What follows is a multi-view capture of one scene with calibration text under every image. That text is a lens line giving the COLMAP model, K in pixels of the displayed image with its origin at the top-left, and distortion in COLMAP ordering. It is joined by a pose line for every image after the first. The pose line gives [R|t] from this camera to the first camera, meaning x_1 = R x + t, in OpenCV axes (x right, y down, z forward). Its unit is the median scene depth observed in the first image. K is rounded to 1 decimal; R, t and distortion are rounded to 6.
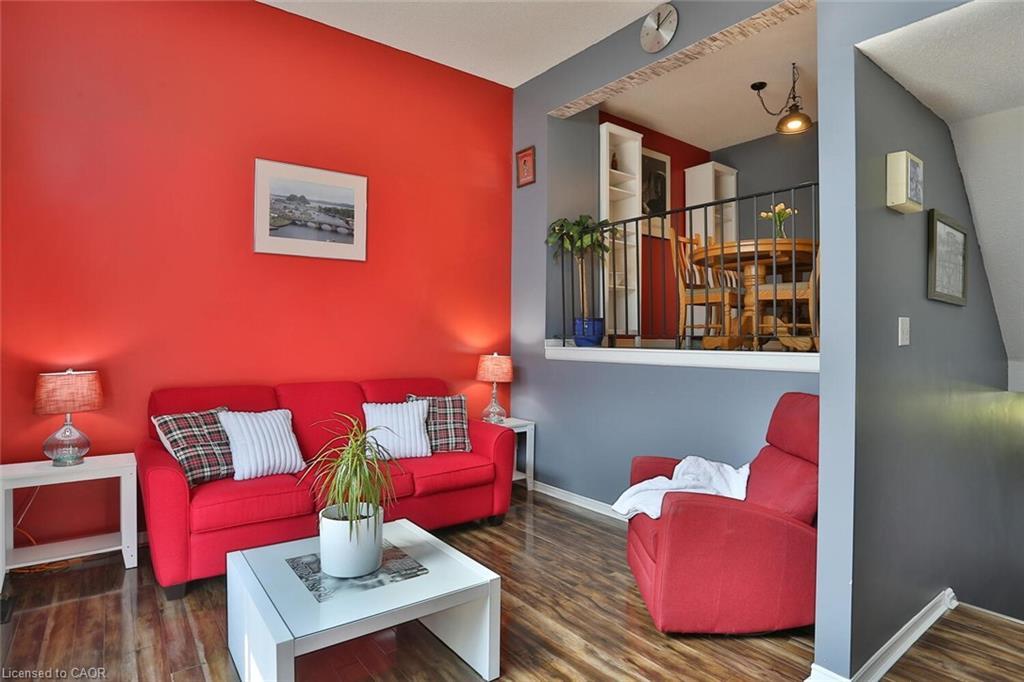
lens RADIAL K [[542.3, 0, 512.0], [0, 542.3, 341.0], [0, 0, 1]] dist [-0.078041, 0.037781]
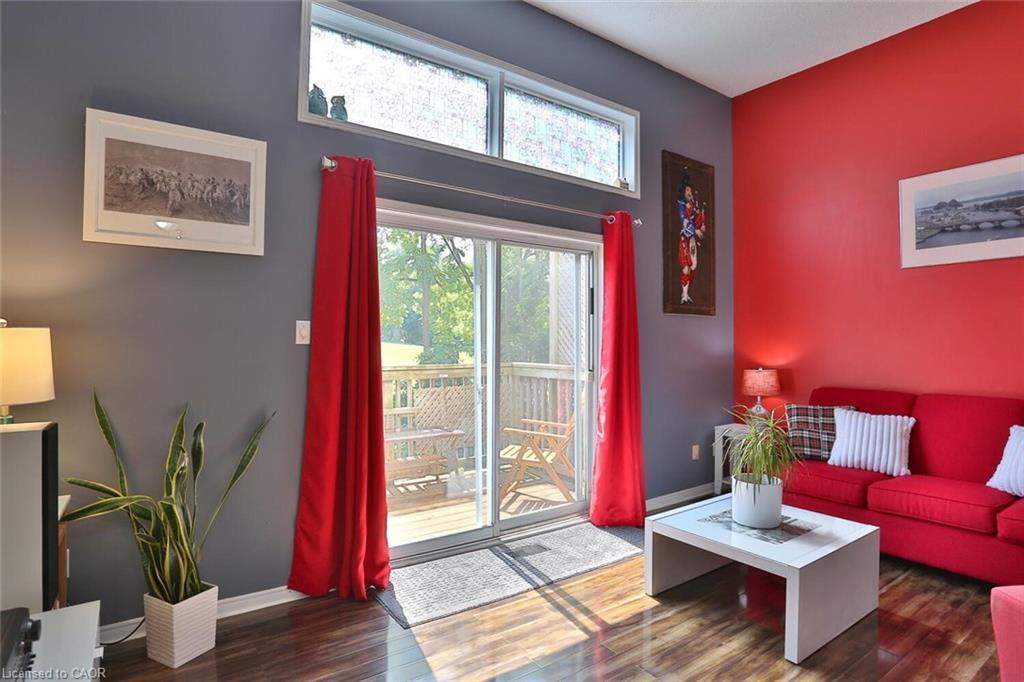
lens RADIAL K [[542.3, 0, 512.0], [0, 542.3, 341.0], [0, 0, 1]] dist [-0.078041, 0.037781]
pose [[-0.023120, -0.009726, -0.999685, 0.564144], [-0.010497, 0.999900, -0.009485, -0.001422], [0.999678, 0.010274, -0.023220, 0.234151]]
